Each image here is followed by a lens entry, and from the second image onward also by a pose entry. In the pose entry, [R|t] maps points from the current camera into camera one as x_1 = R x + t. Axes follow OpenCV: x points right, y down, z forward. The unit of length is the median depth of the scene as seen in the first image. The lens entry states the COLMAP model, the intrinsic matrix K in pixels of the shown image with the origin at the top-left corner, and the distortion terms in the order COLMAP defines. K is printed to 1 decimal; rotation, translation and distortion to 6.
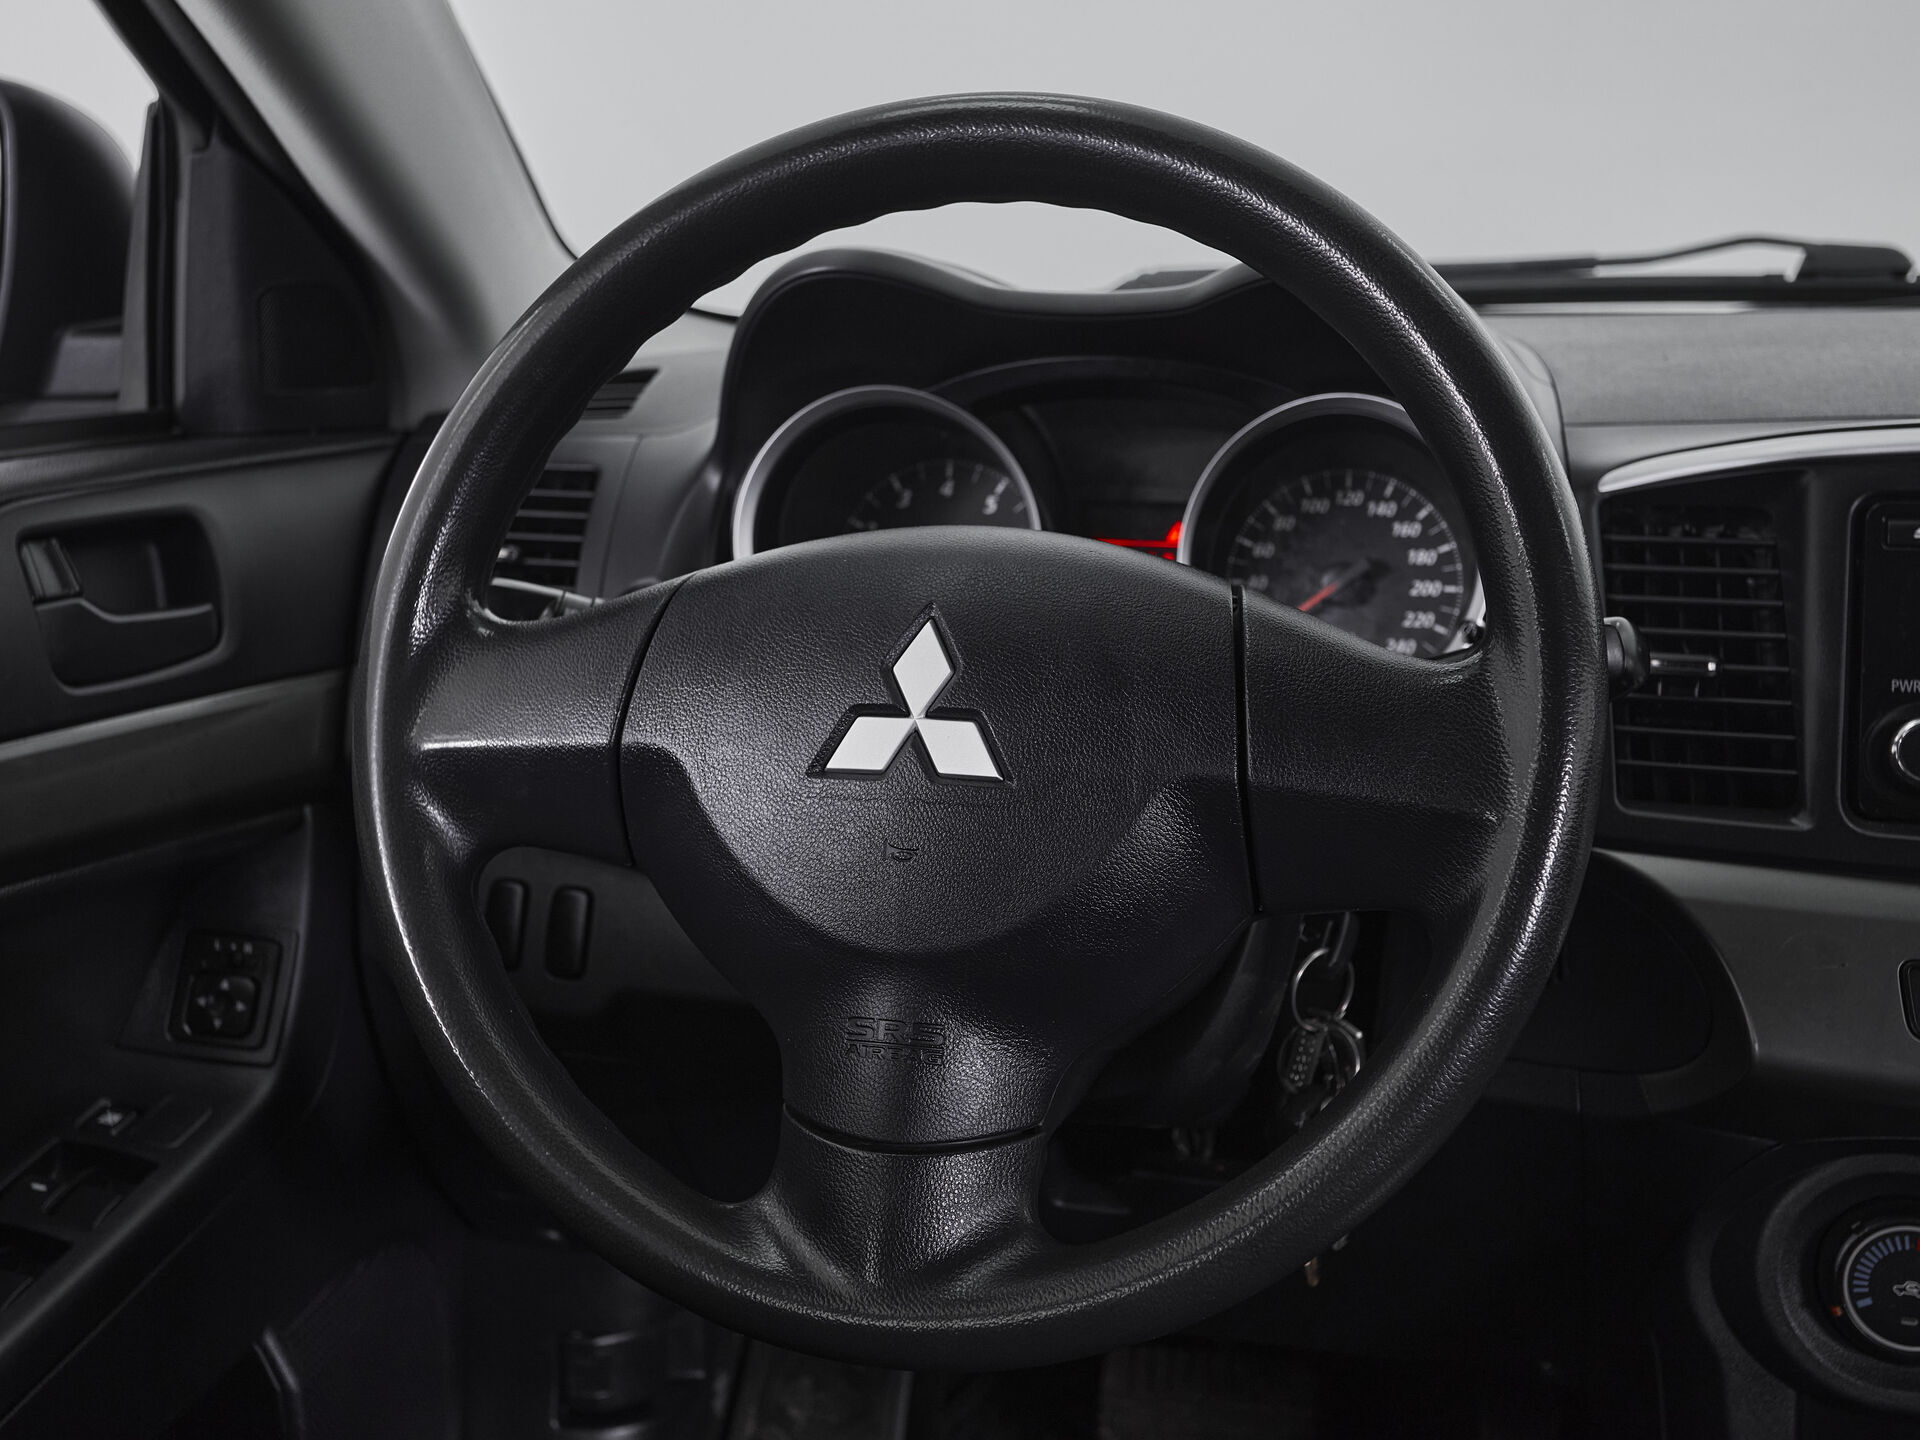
lens RADIAL K [[2358.1, 0, 894.5], [0, 2358.1, 756.6], [0, 0, 1]] dist [0.023346, 0.013640]
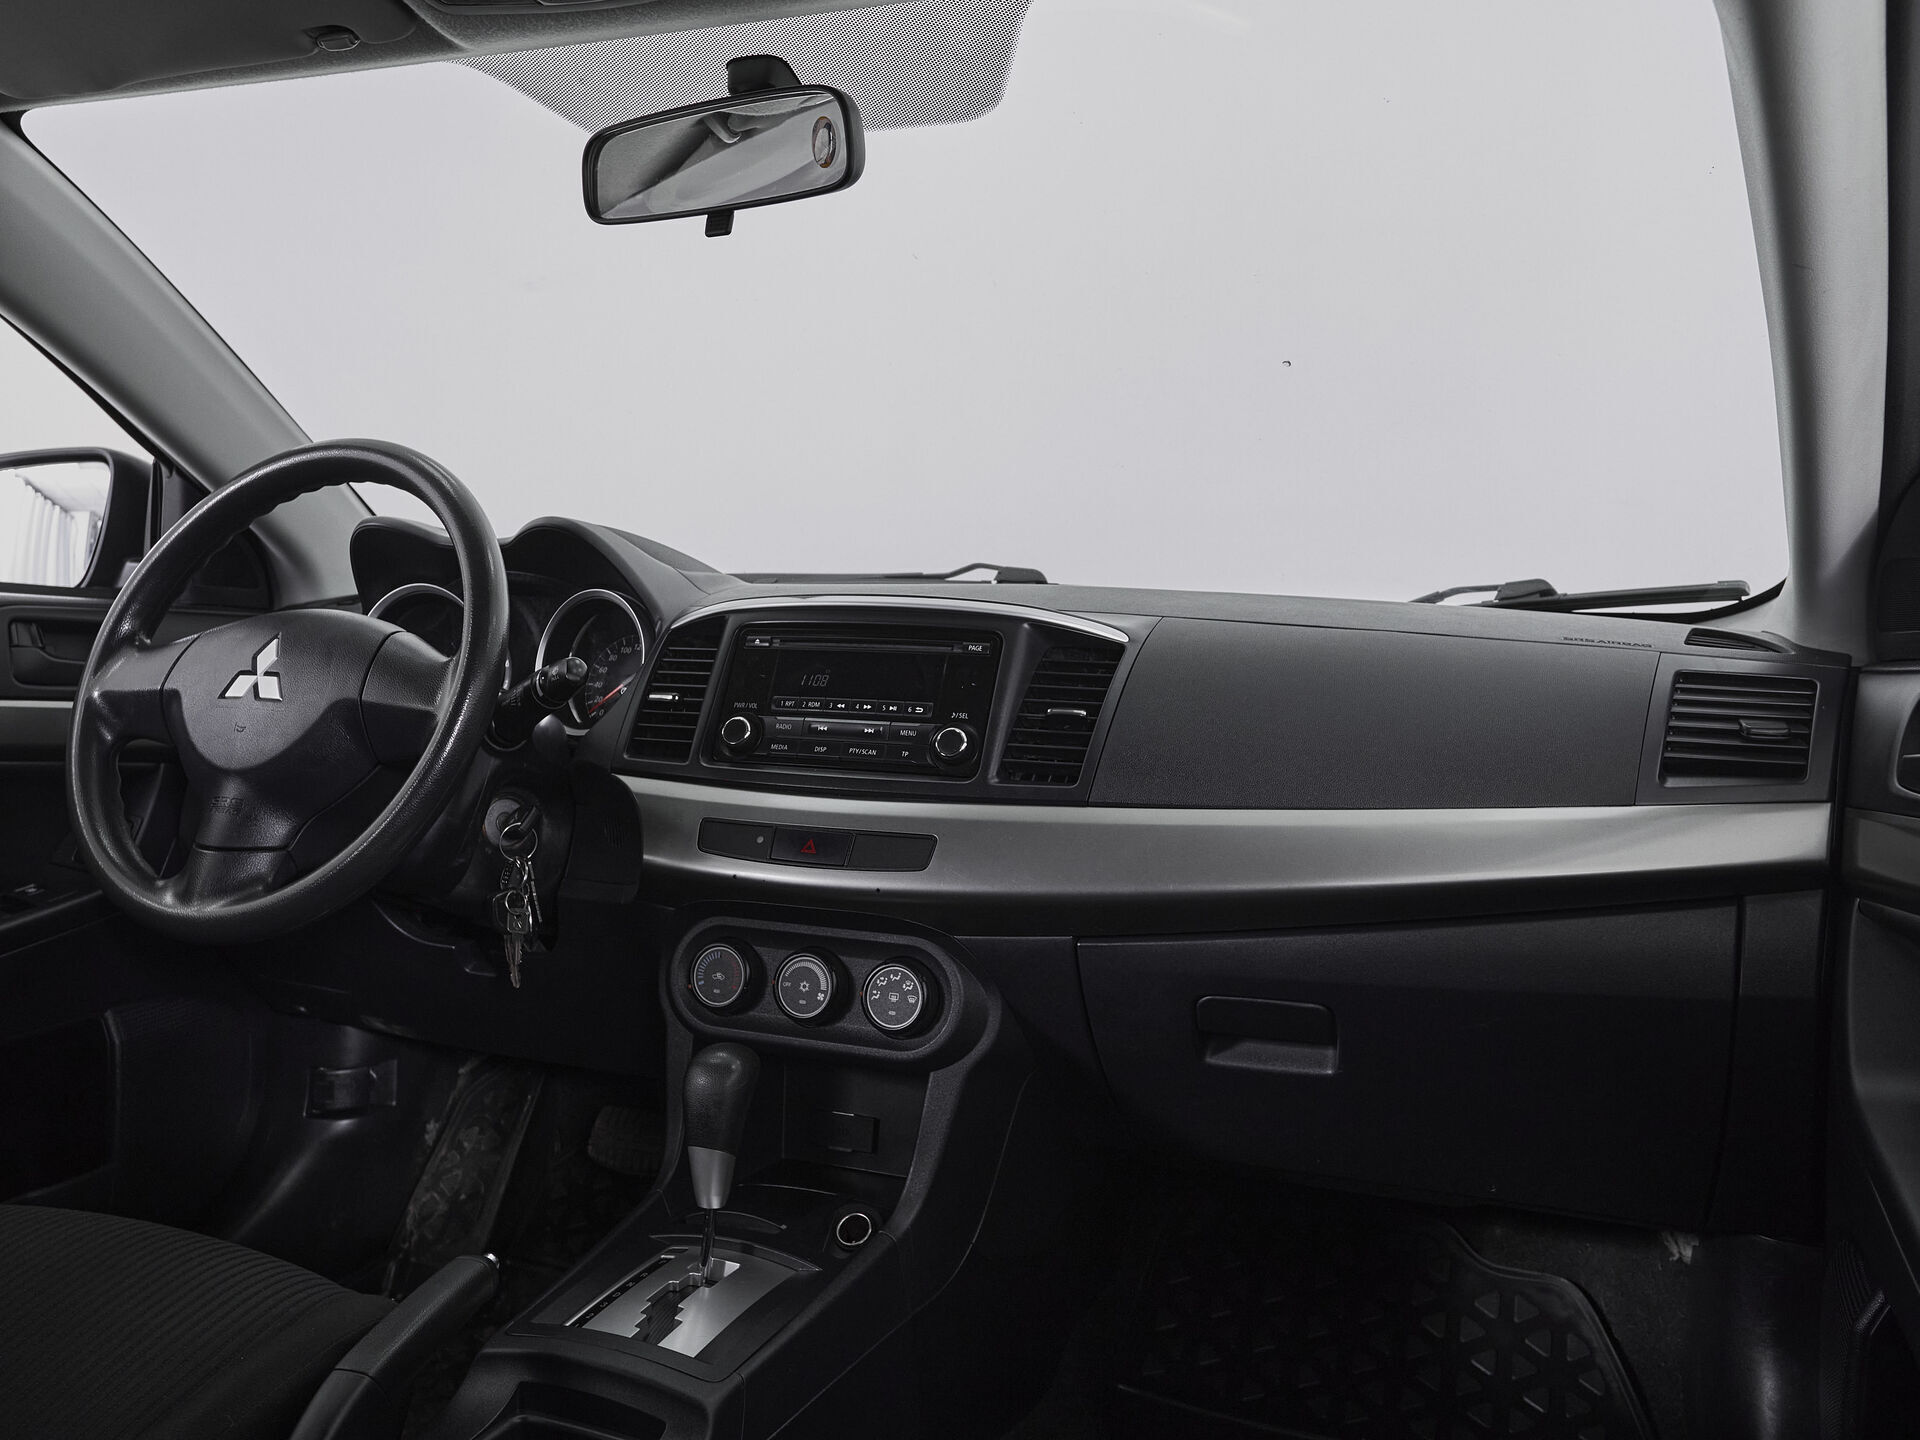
lens RADIAL K [[1516.9, 0, 978.3], [0, 1516.9, 640.4], [0, 0, 1]] dist [-0.074524, 0.064134]
pose [[0.997101, 0.045176, -0.061235, 0.739349], [-0.057526, 0.974263, -0.217952, 0.212103], [0.049813, 0.220842, 0.974037, -0.418054]]
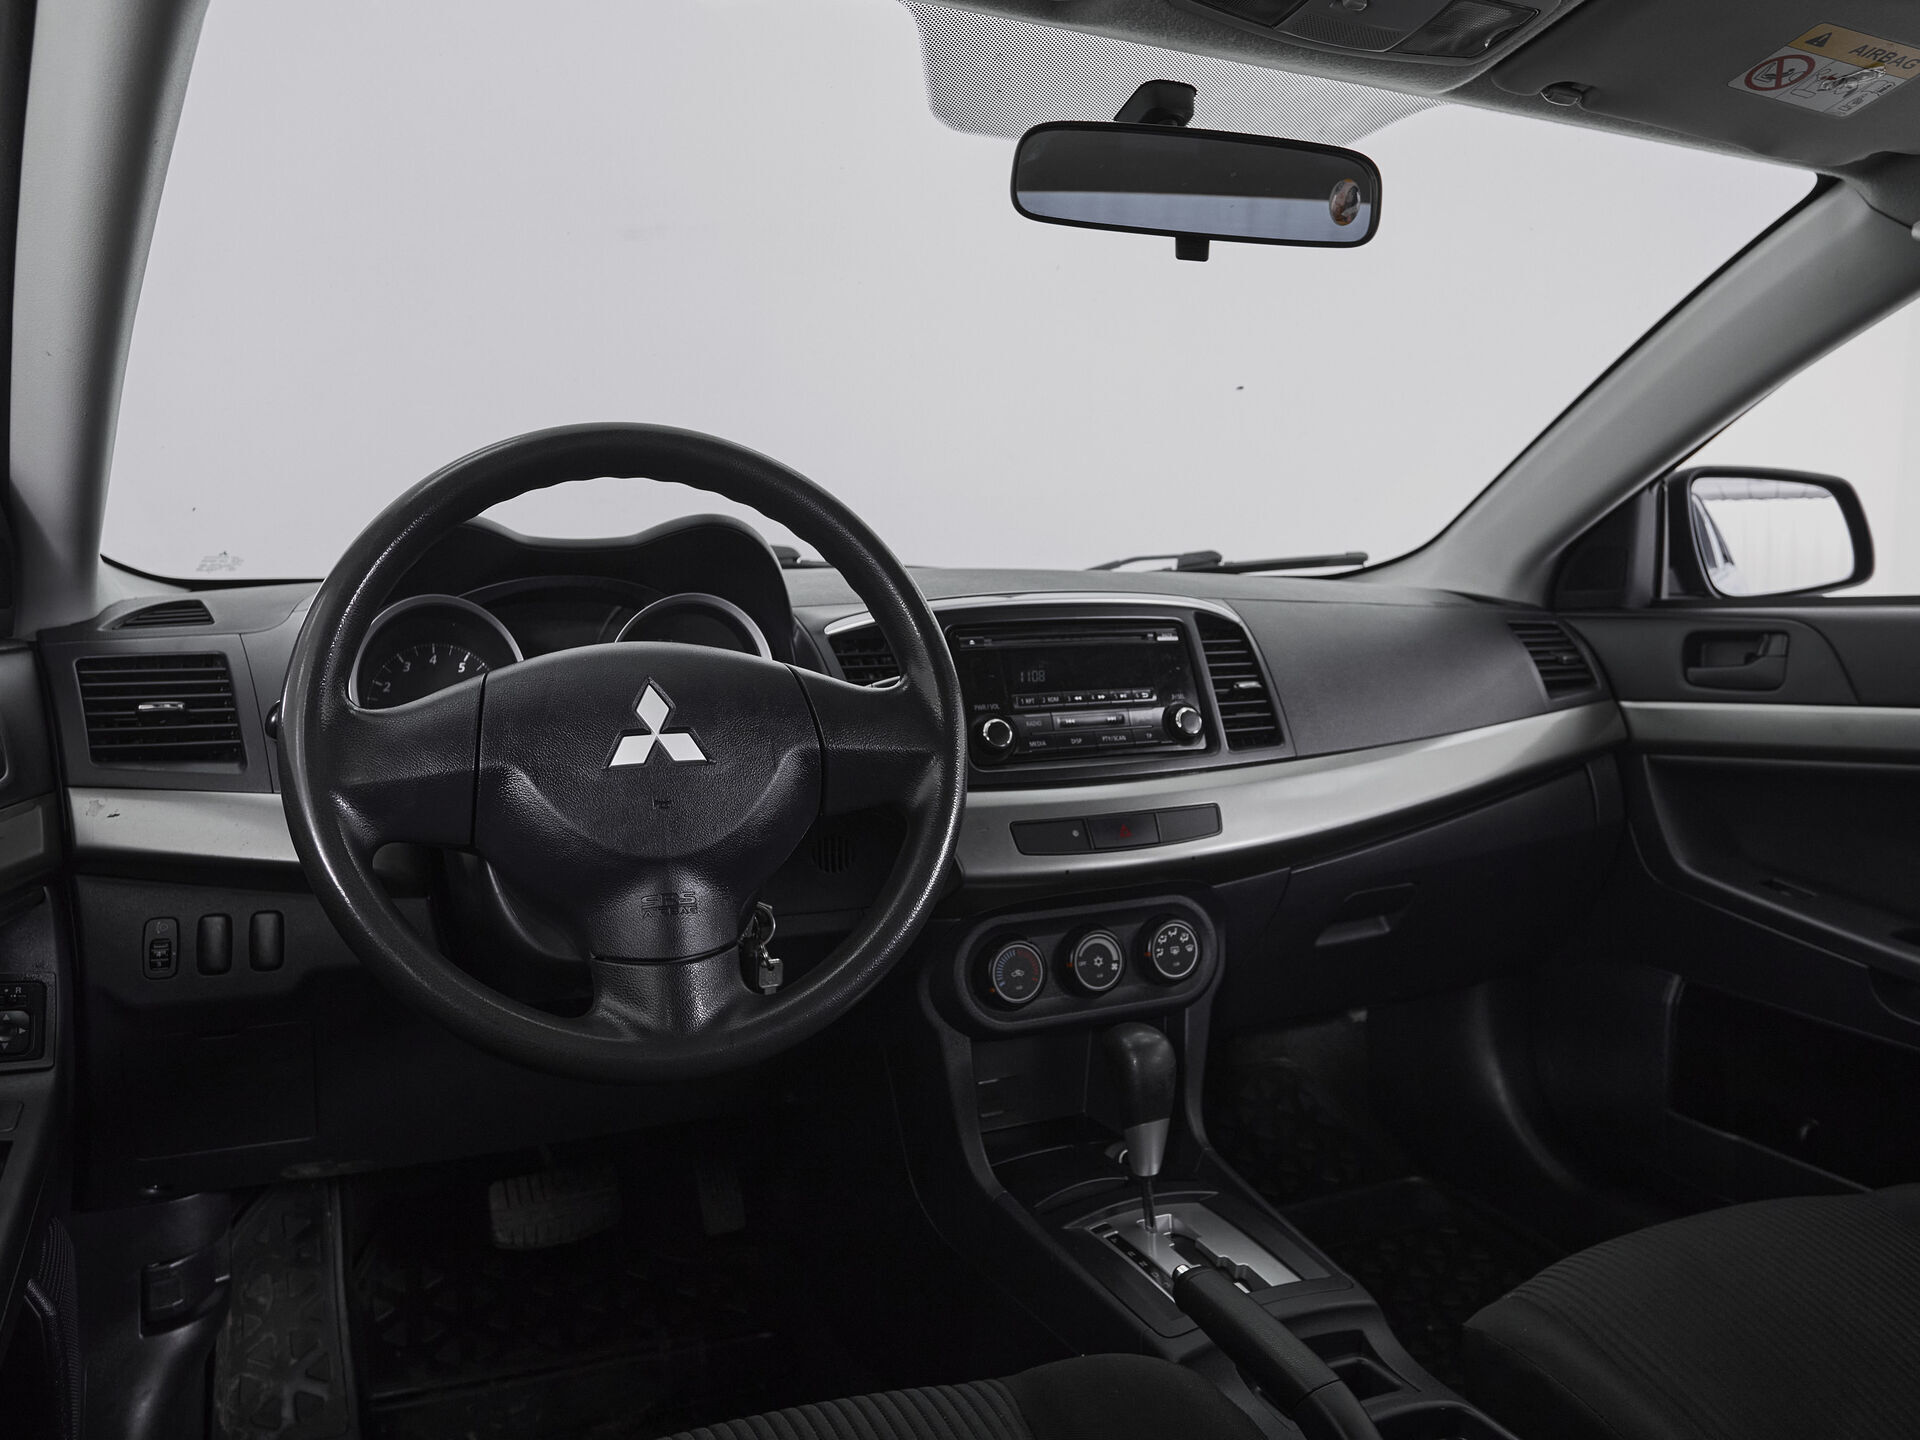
lens RADIAL K [[1429.9, 0, 960.4], [0, 1429.9, 673.7], [0, 0, 1]] dist [-0.071511, 0.063212]
pose [[0.748289, -0.037309, 0.662322, -0.495952], [0.143581, 0.983860, -0.106795, 0.081736], [-0.647648, 0.175010, 0.741569, -0.015564]]
